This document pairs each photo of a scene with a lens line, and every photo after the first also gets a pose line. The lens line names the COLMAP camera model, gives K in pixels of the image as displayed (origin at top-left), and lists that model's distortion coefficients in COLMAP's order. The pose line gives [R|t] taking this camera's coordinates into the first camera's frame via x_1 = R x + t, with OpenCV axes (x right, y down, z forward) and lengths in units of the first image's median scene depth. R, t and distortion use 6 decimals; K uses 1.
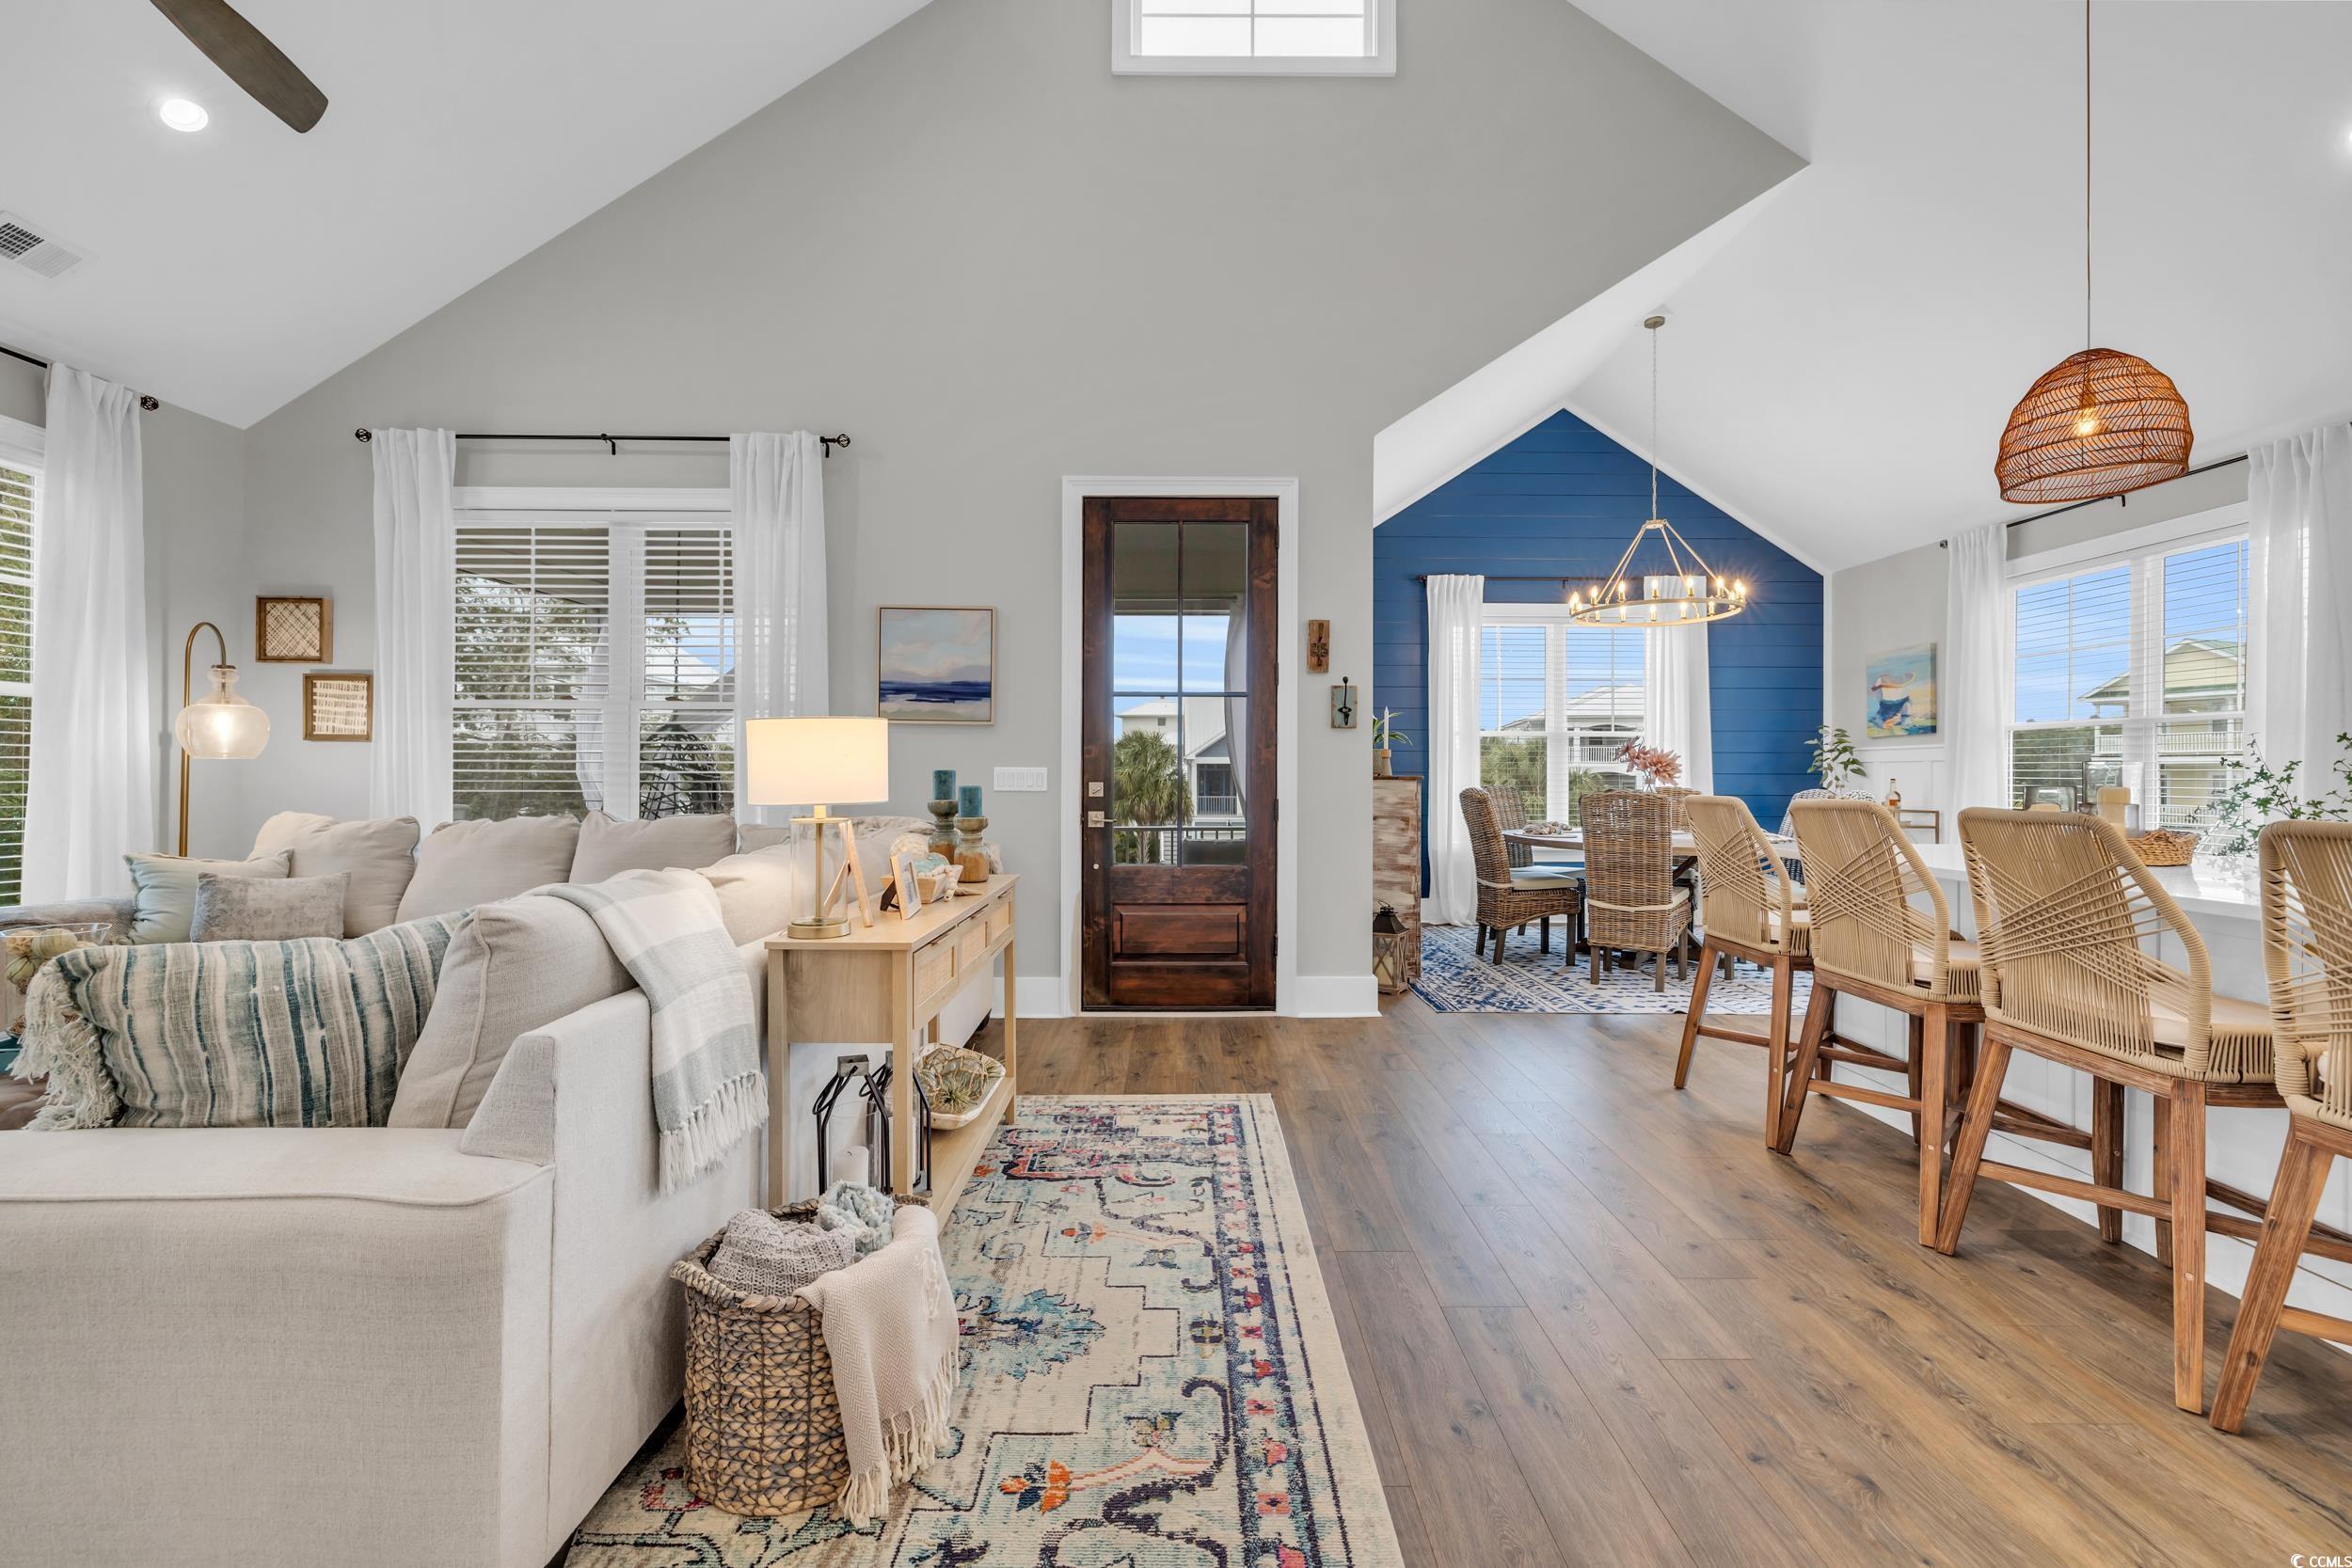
lens RADIAL K [[1005.7, 0, 1184.7], [0, 1005.7, 773.6], [0, 0, 1]] dist [-0.001197, 0.000149]
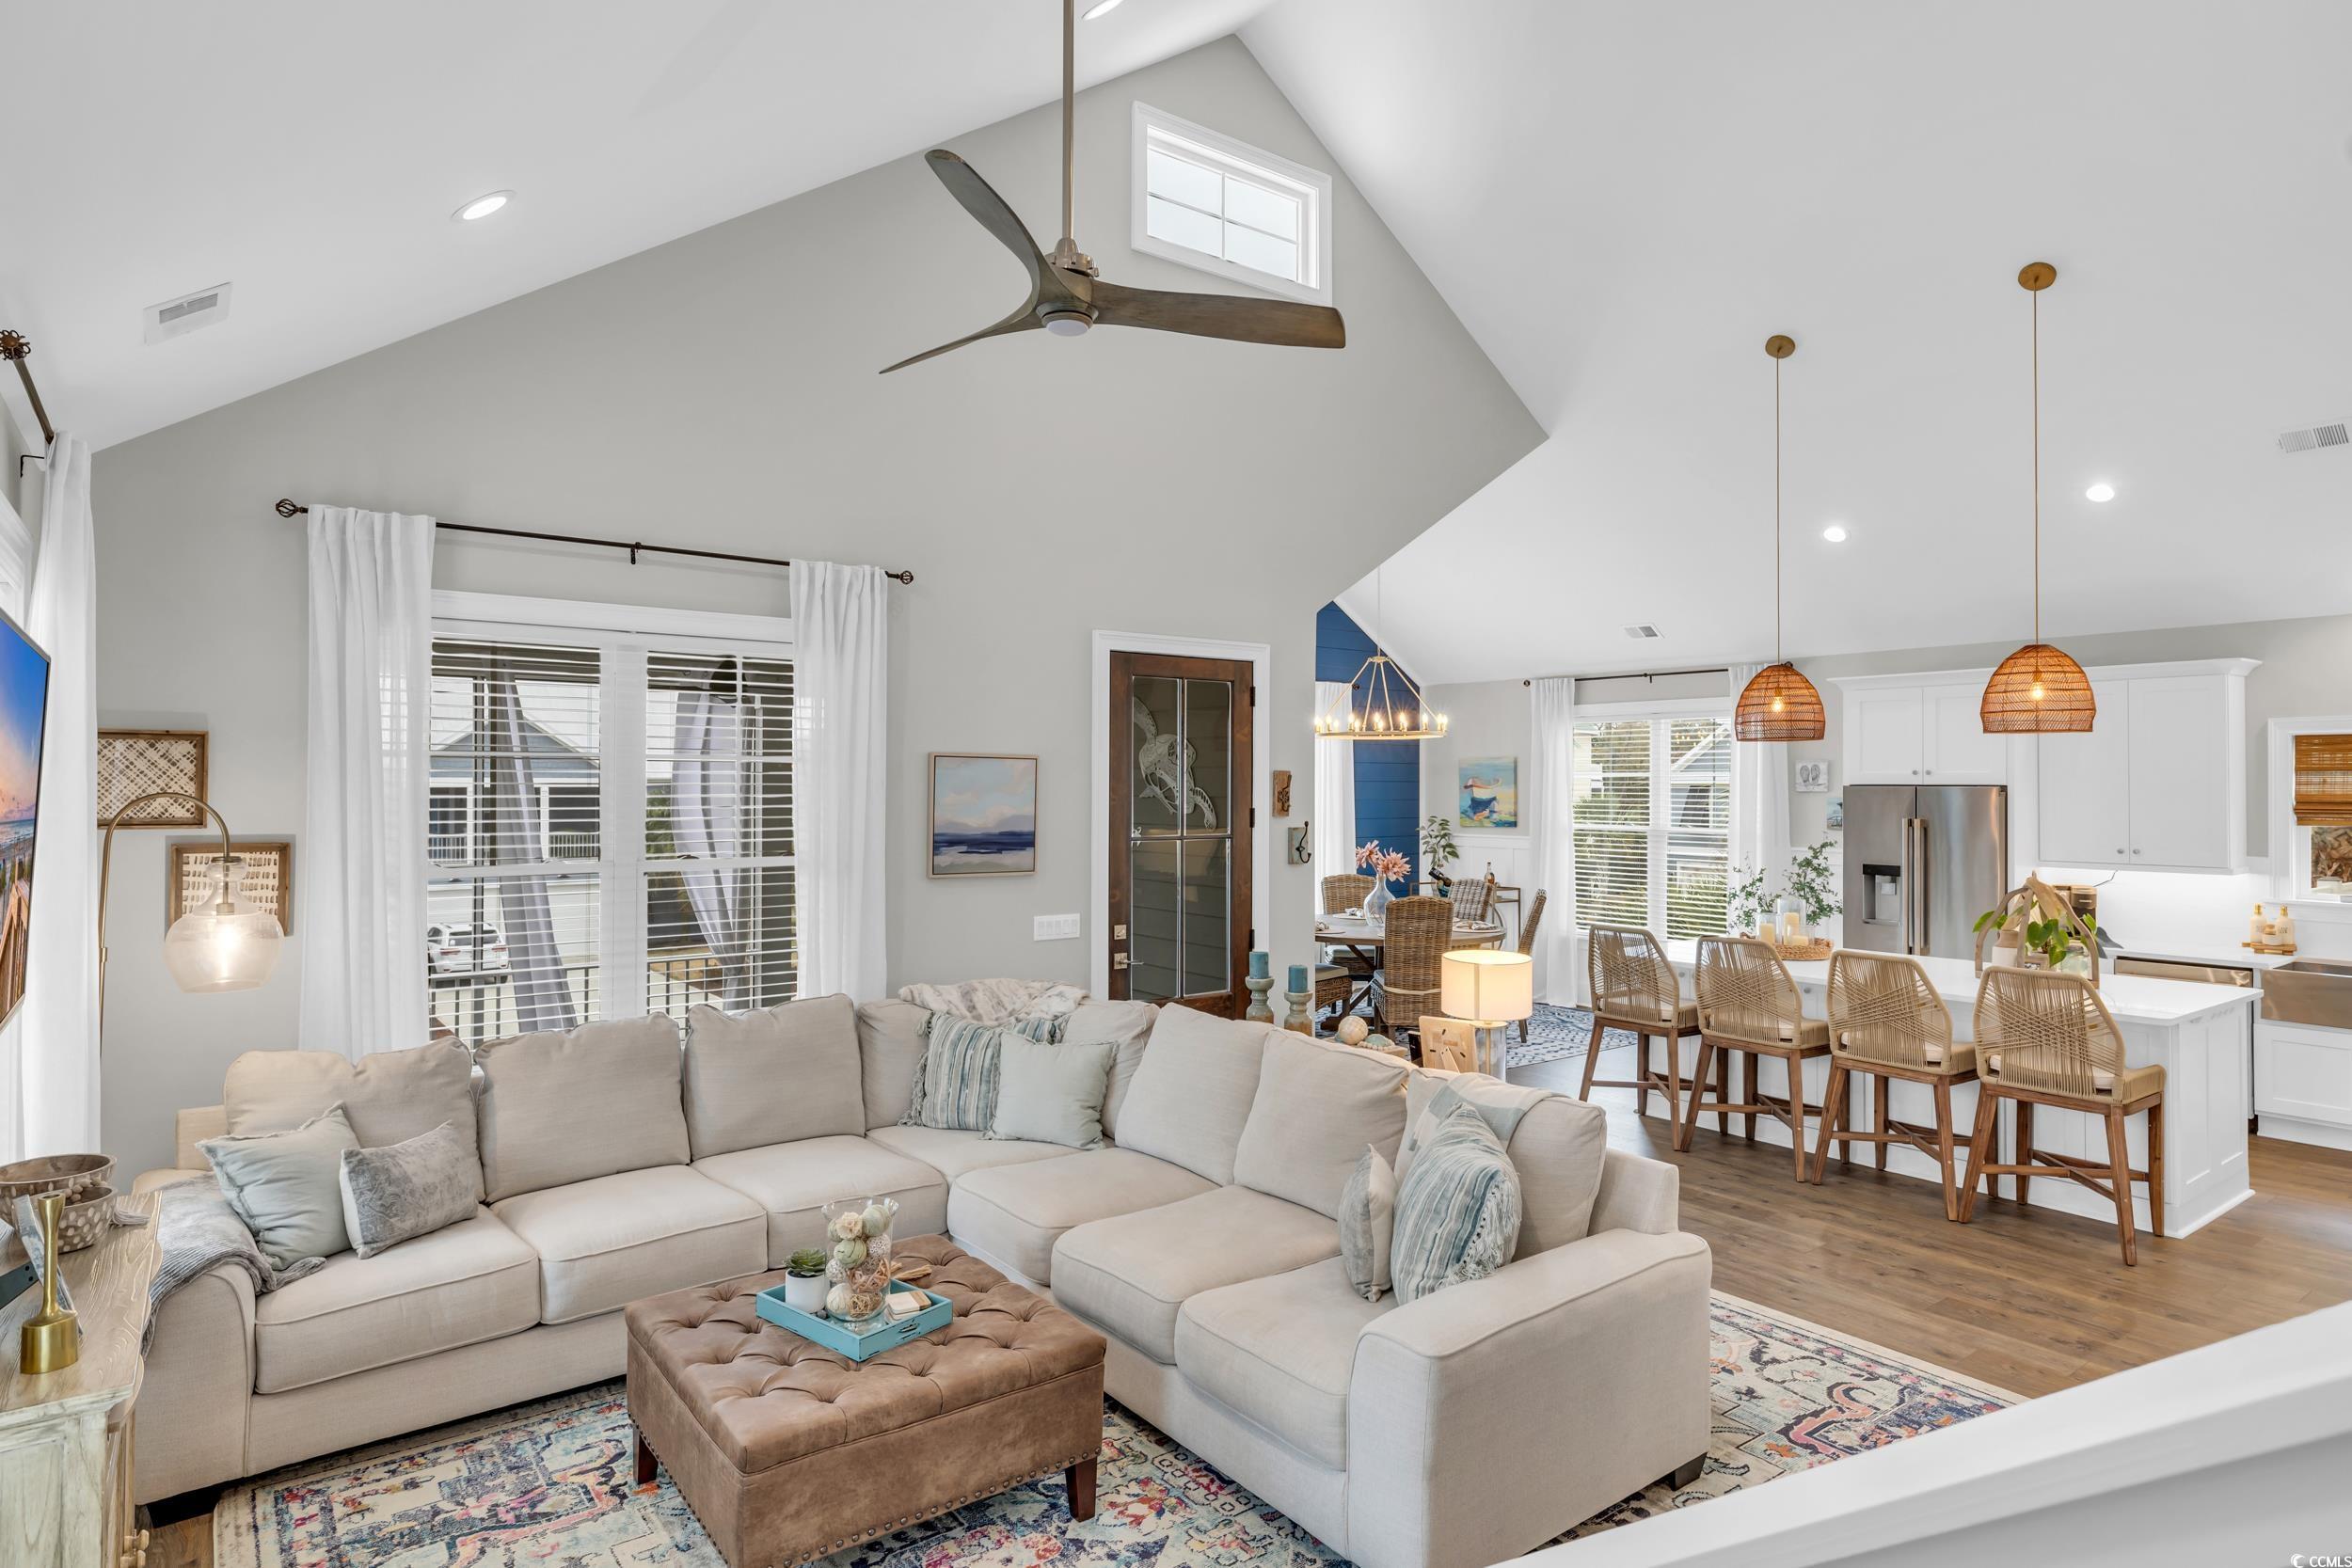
lens RADIAL K [[1319.3, 0, 1226.4], [0, 1319.3, 753.0], [0, 0, 1]] dist [0.003538, 0.001188]
pose [[0.784182, 0.015086, 0.620348, -1.096648], [-0.003331, 0.999792, -0.020102, -0.183430], [-0.620522, 0.013698, 0.784069, -0.182634]]
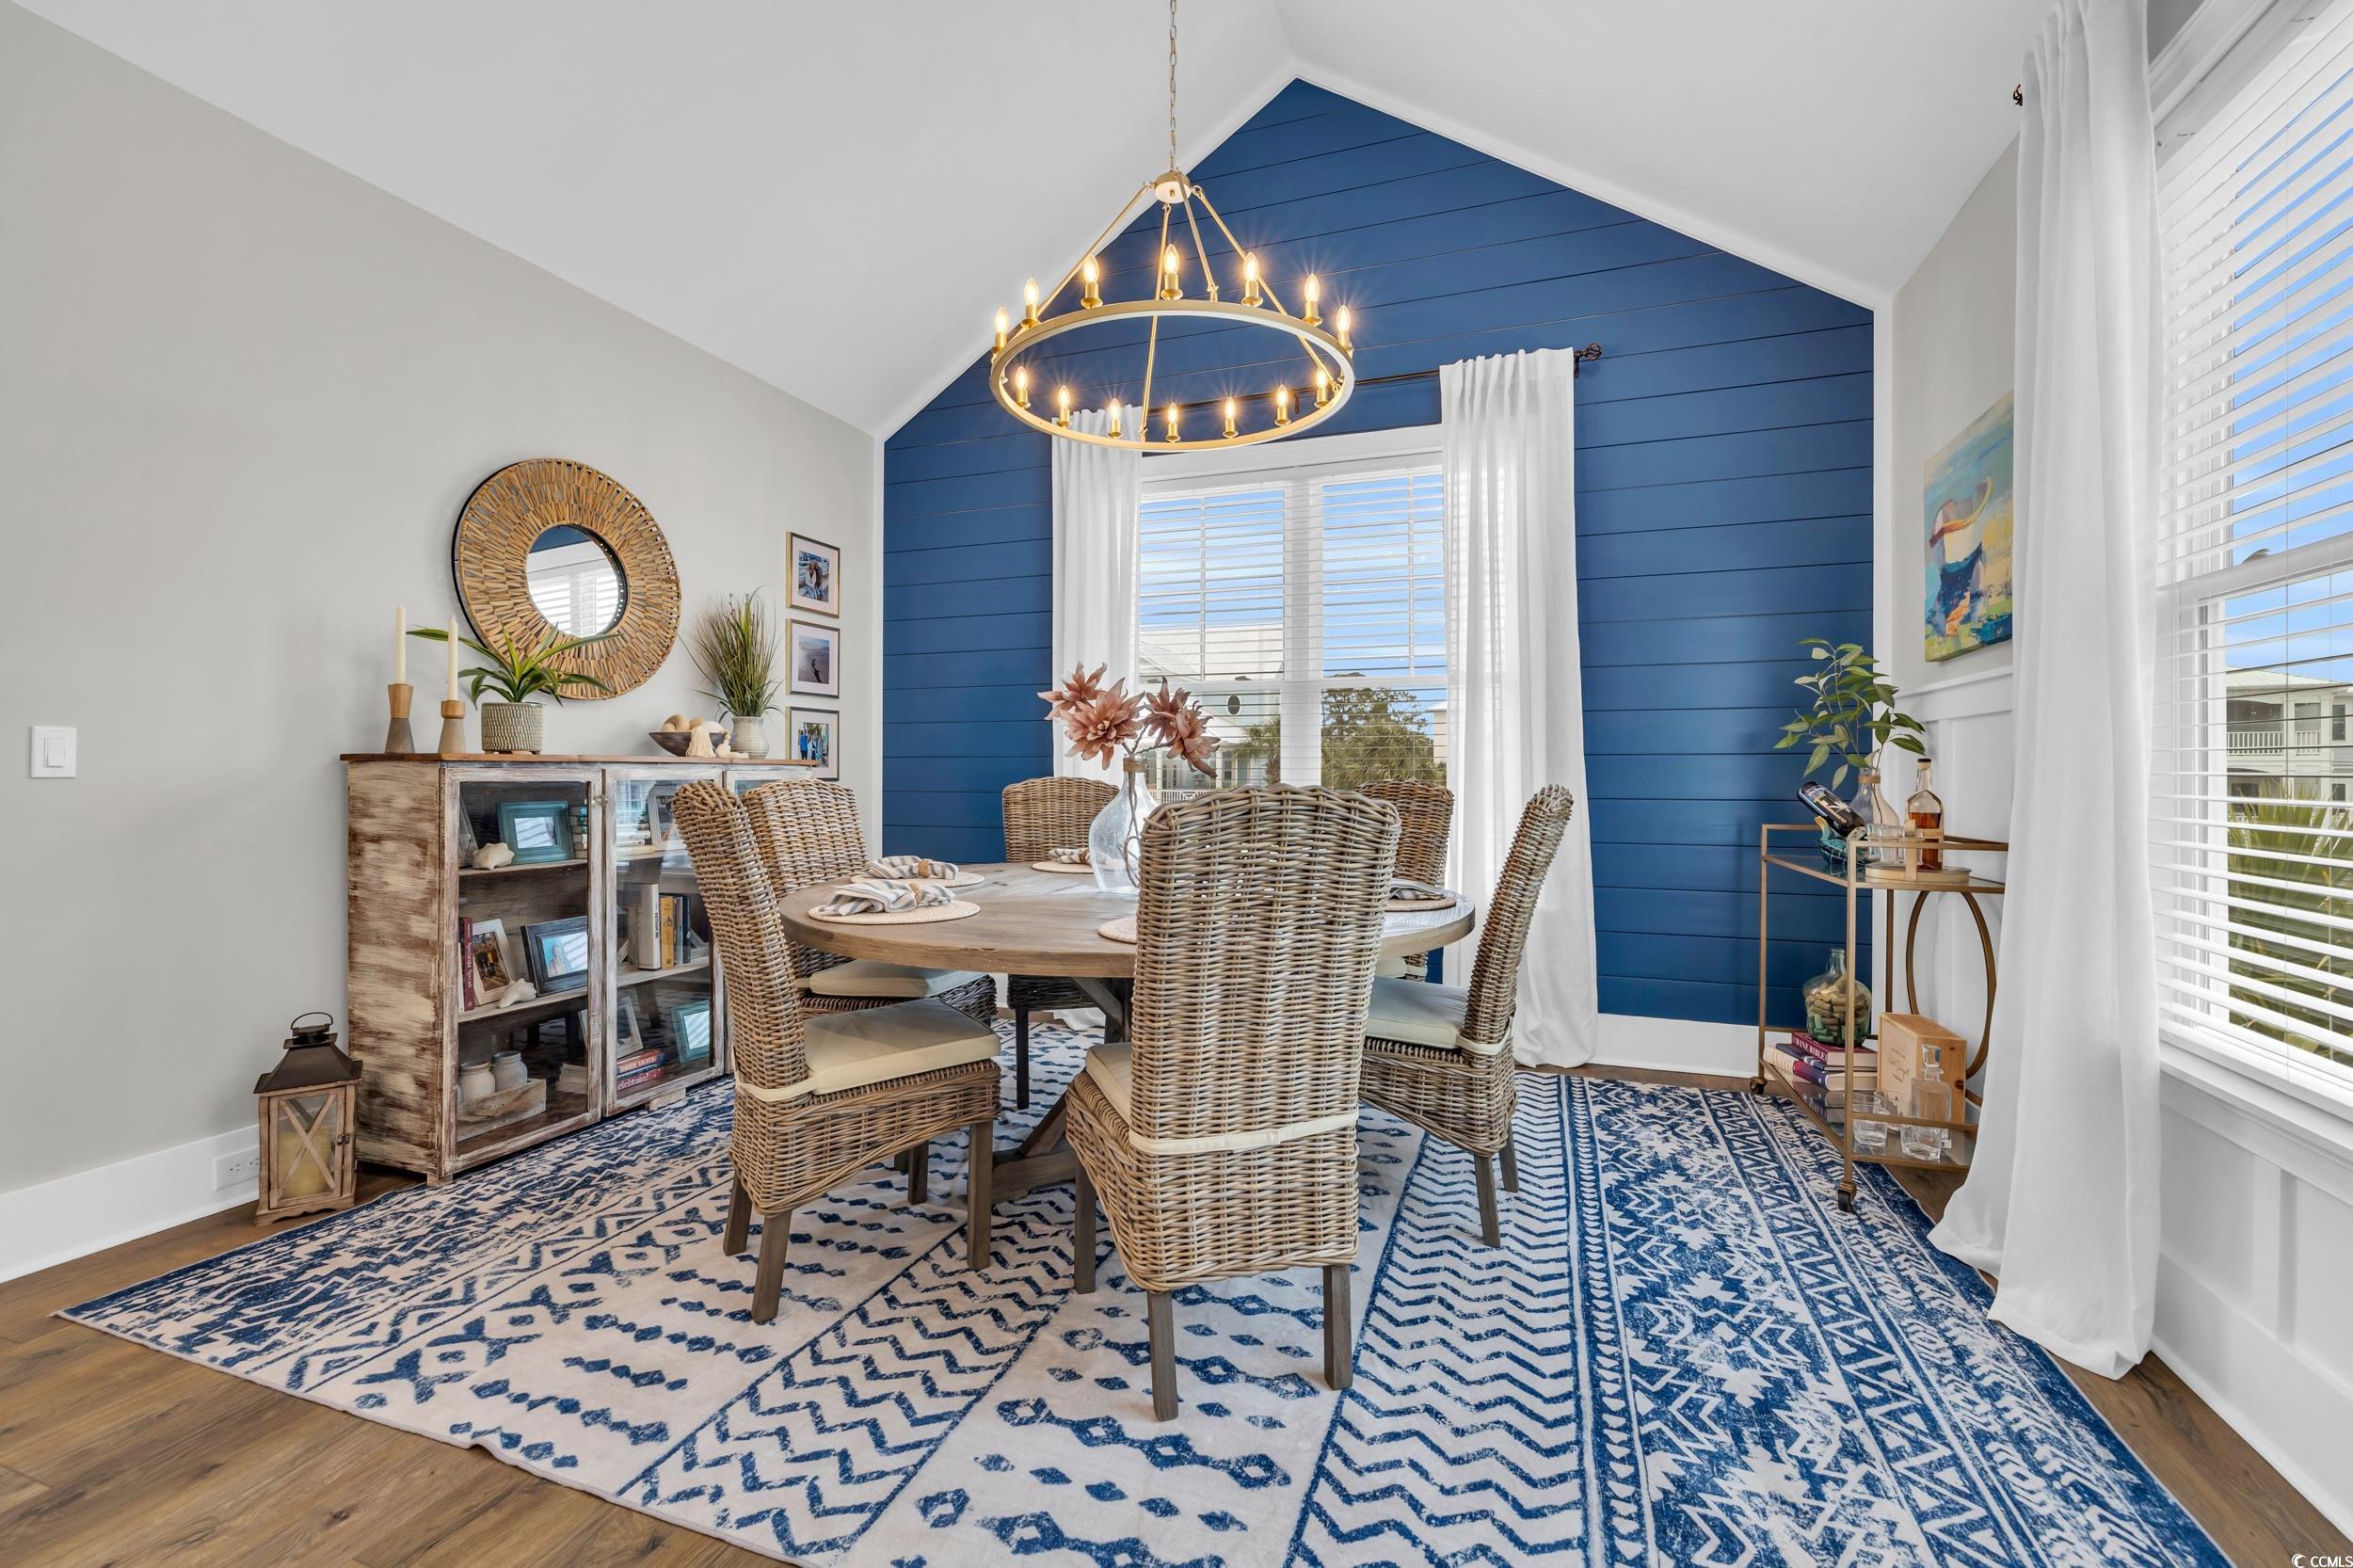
lens RADIAL K [[1011.7, 0, 1173.1], [0, 1011.7, 779.9], [0, 0, 1]] dist [-0.000552, -0.000014]
pose [[0.930166, -0.001112, -0.367138, 1.085366], [0.002945, 0.999986, 0.004430, 0.020280], [0.367128, -0.005202, 0.930156, 0.991768]]
